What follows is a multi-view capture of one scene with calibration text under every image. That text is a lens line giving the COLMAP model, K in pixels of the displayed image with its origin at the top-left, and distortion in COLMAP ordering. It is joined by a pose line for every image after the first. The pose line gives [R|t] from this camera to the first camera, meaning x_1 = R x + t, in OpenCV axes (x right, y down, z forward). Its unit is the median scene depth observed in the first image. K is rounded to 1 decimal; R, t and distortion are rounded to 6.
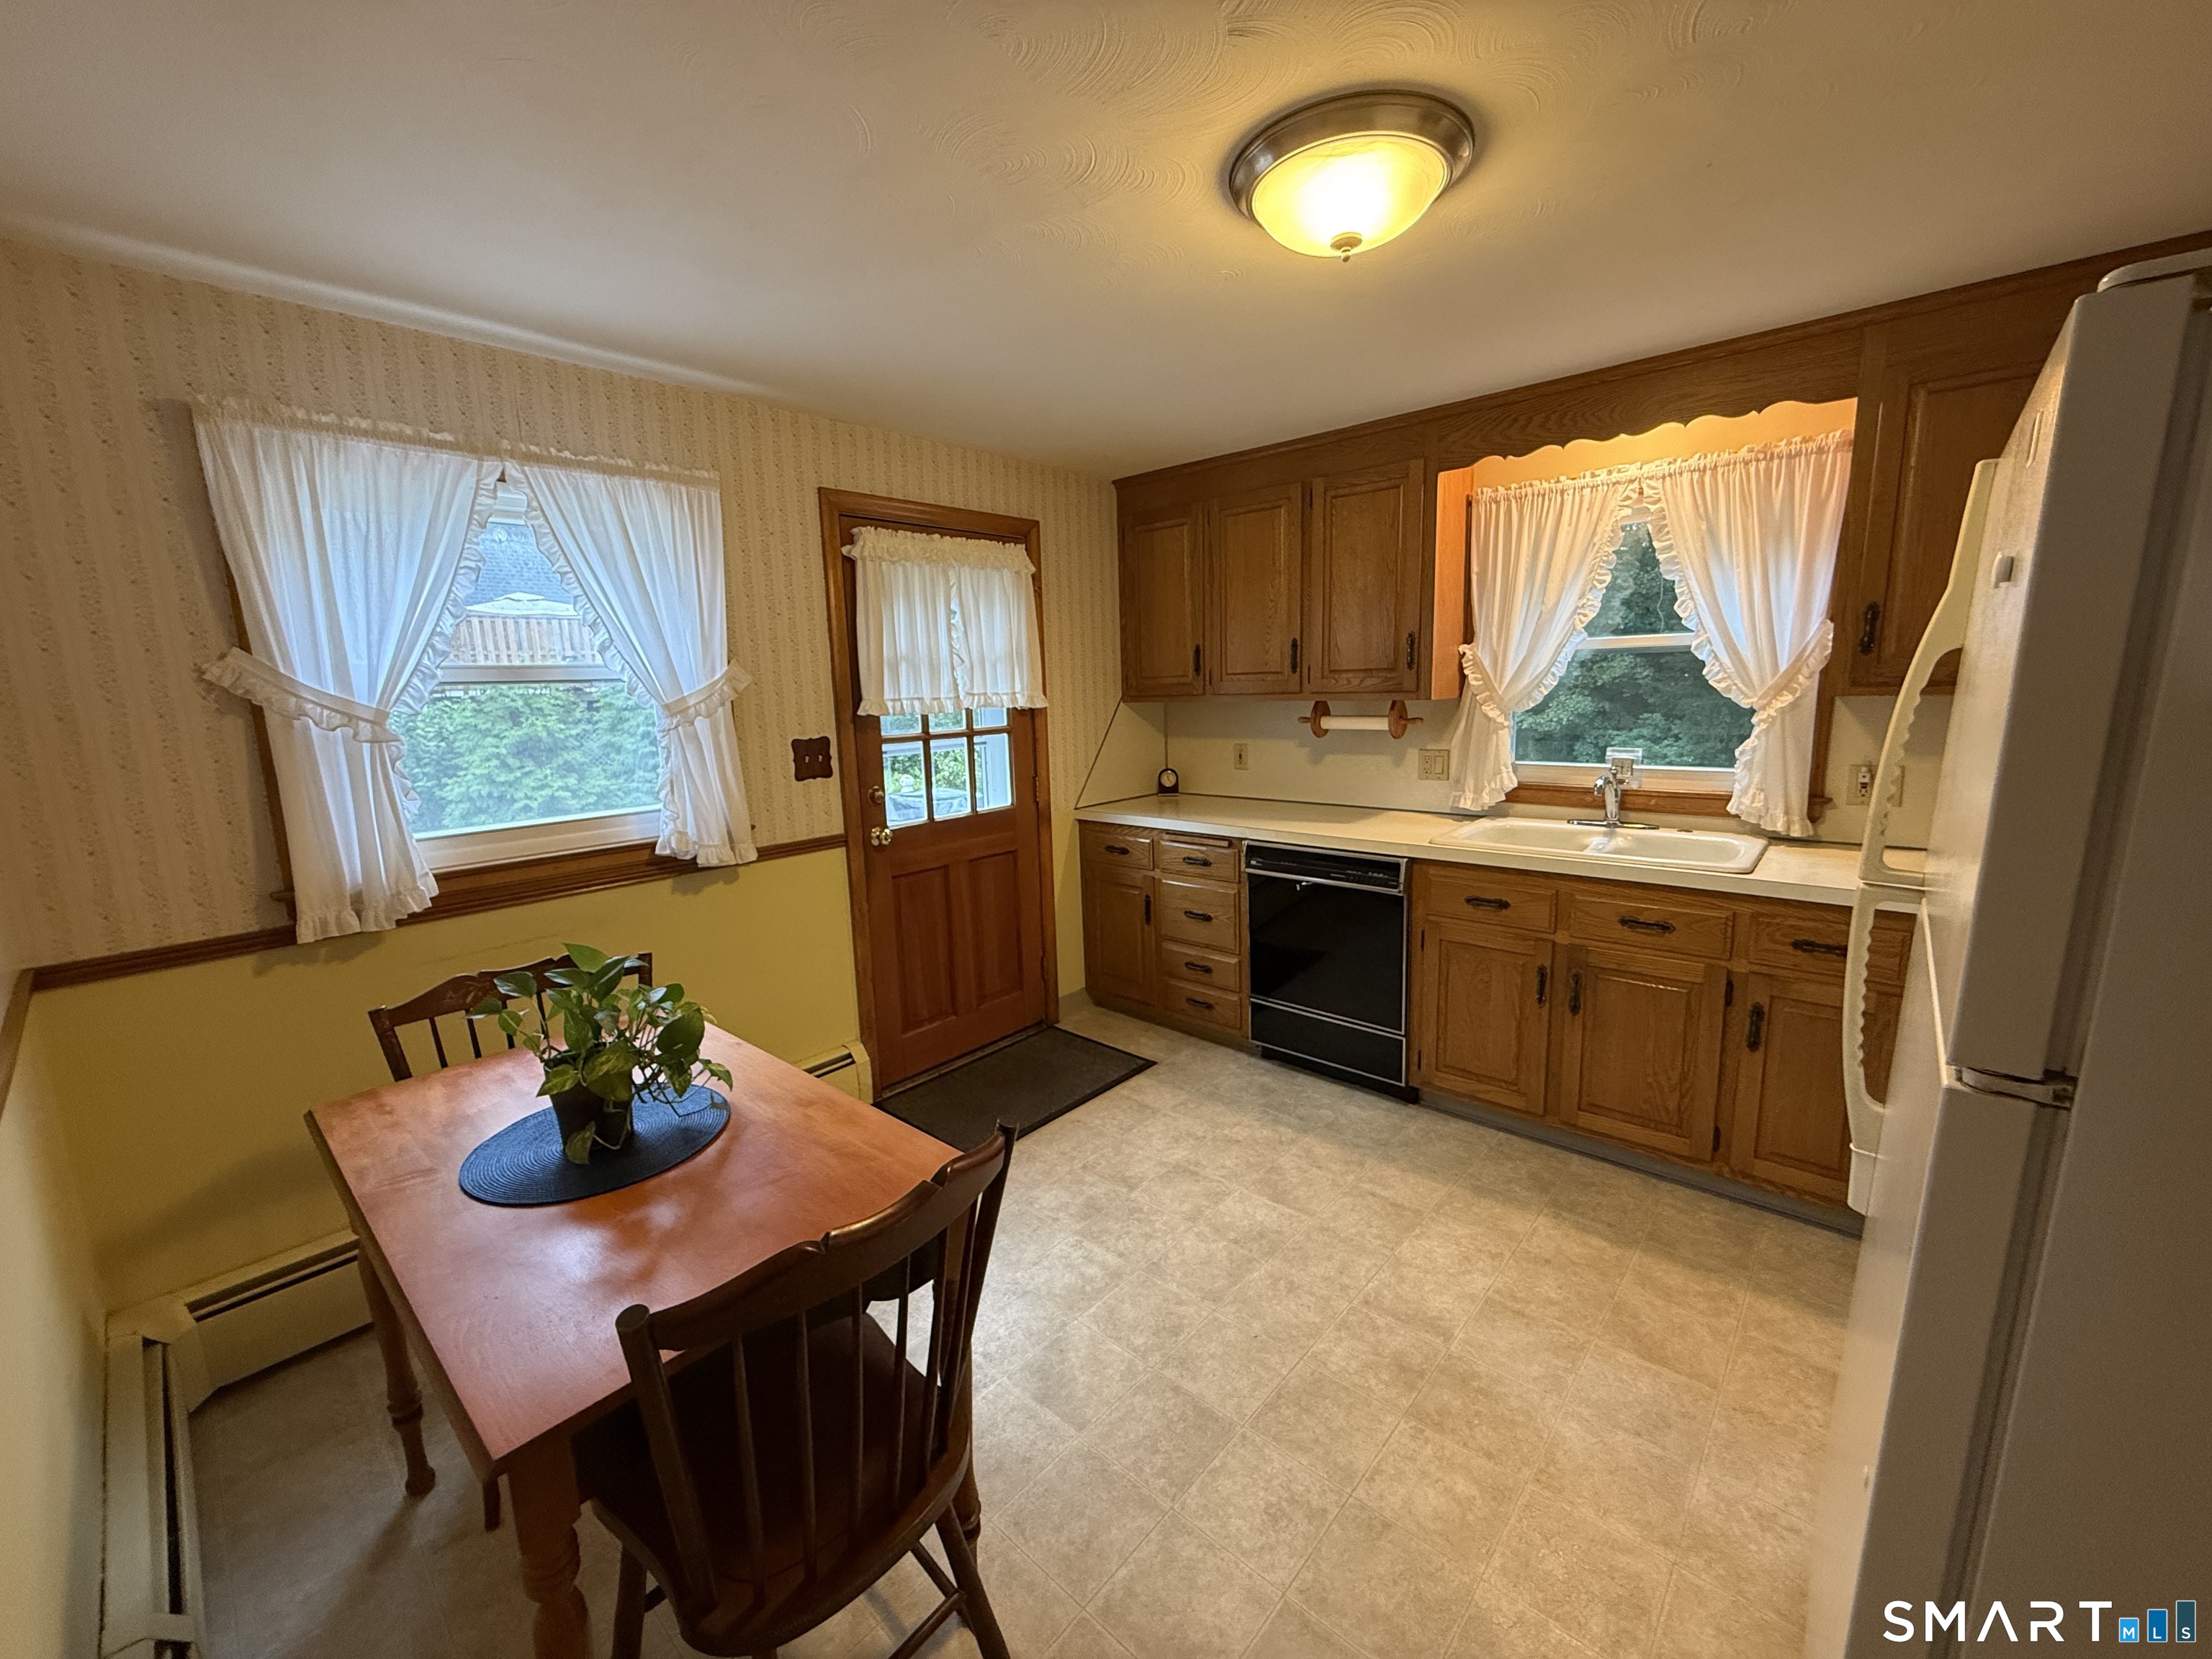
lens RADIAL K [[875.6, 0, 1098.5], [0, 875.6, 835.0], [0, 0, 1]] dist [-0.000532, 0.000125]
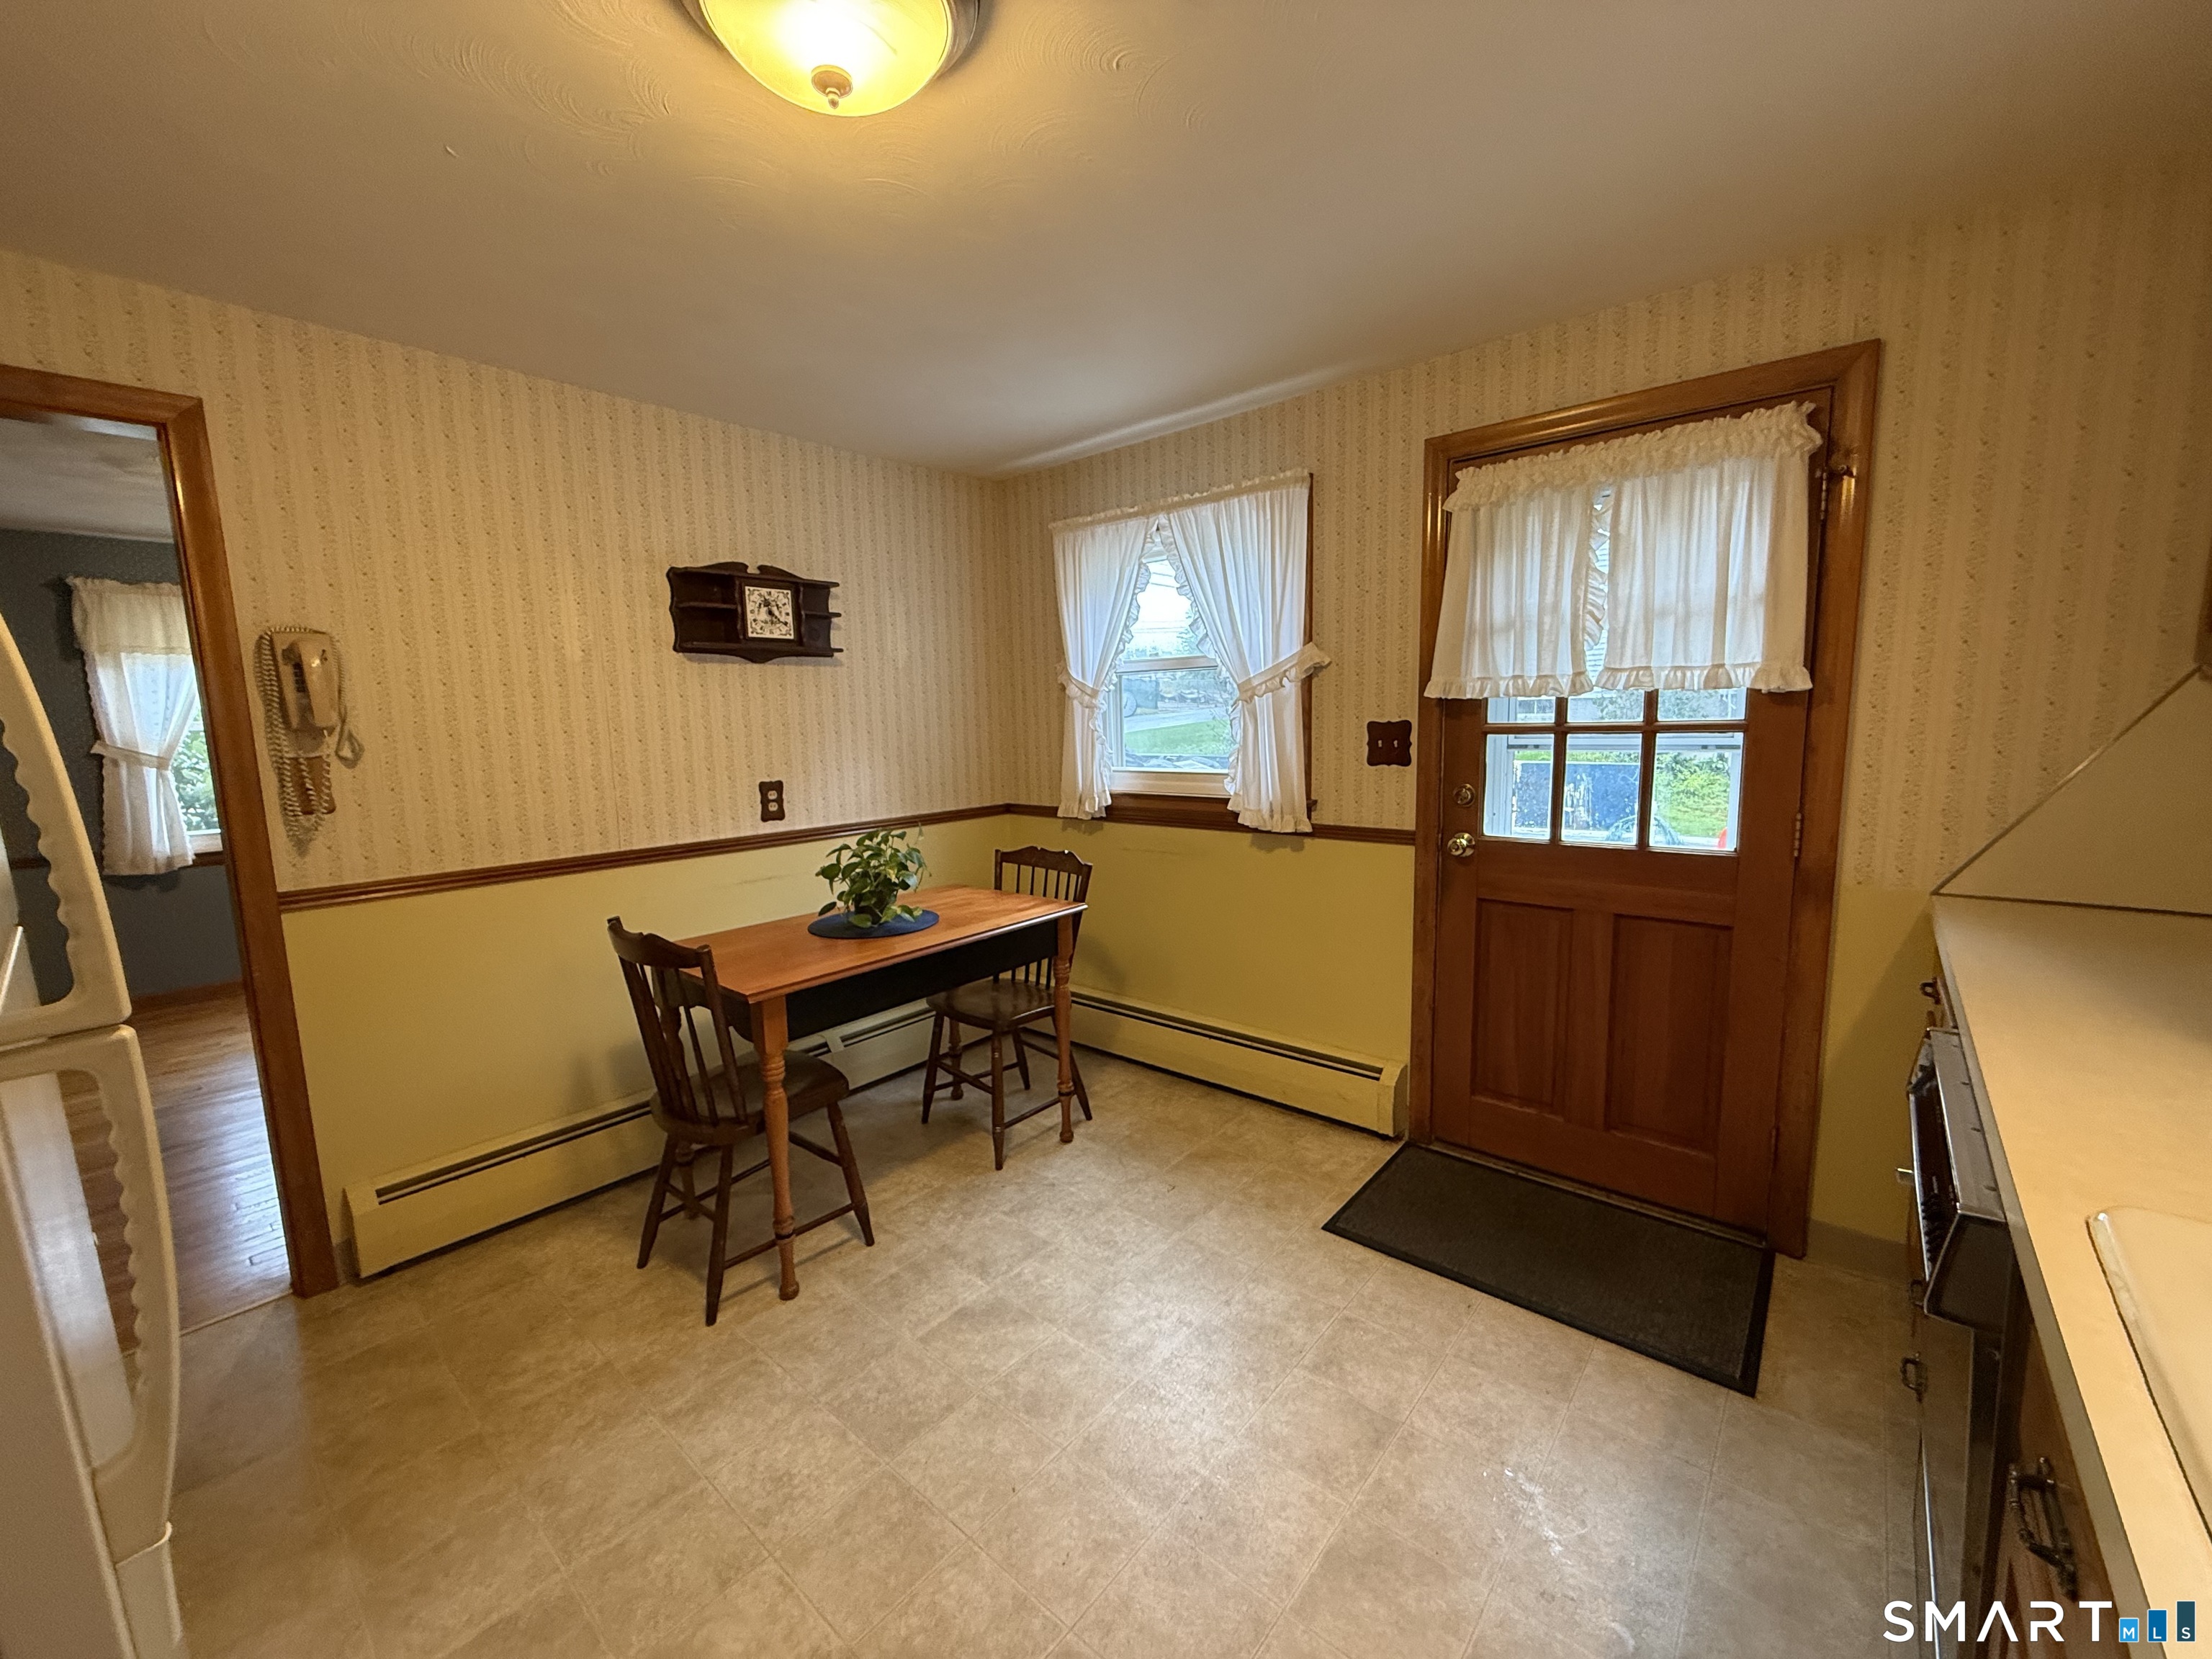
lens RADIAL K [[875.6, 0, 1098.5], [0, 875.6, 835.0], [0, 0, 1]] dist [-0.000532, 0.000125]
pose [[0.024778, 0.167013, -0.985643, 0.609615], [-0.146692, 0.975881, 0.161671, -0.099255], [0.988872, 0.140580, 0.048680, 0.676596]]
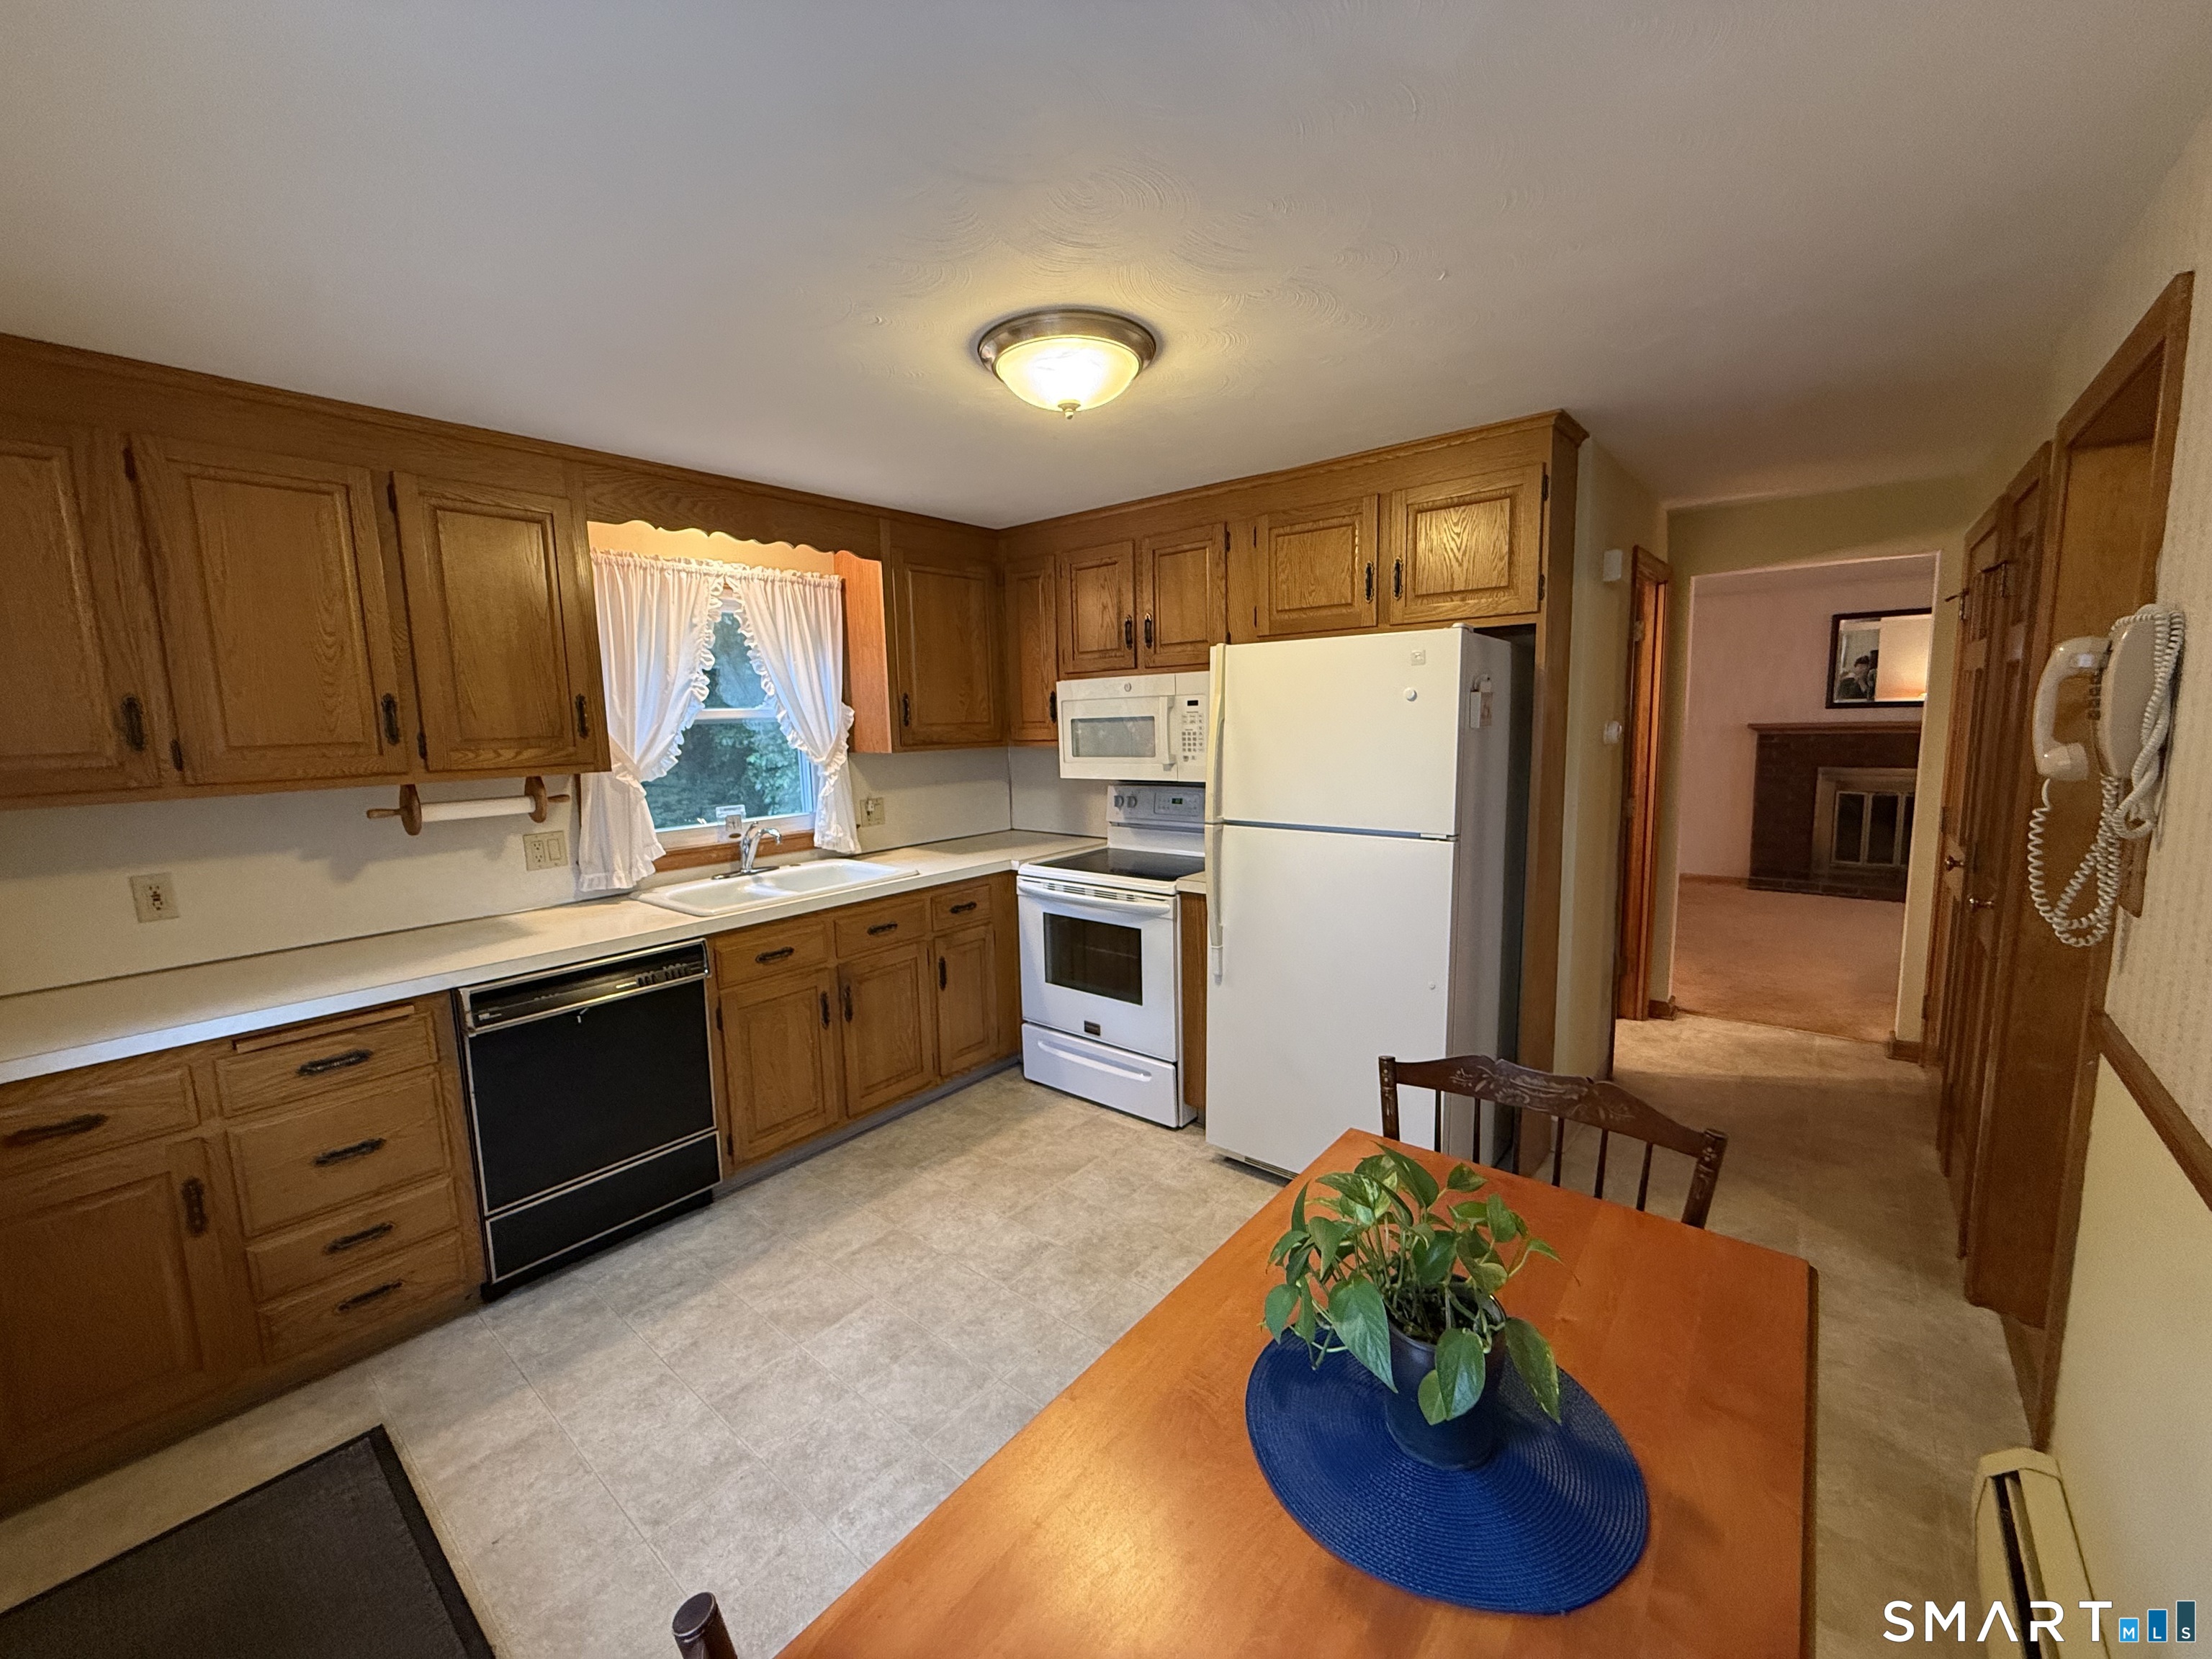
lens RADIAL K [[875.6, 0, 1098.5], [0, 875.6, 835.0], [0, 0, 1]] dist [-0.000532, 0.000125]
pose [[-0.037945, -0.105735, 0.993670, -0.572796], [0.202274, 0.972989, 0.111259, -0.096653], [-0.978594, 0.205215, -0.015532, 0.581485]]
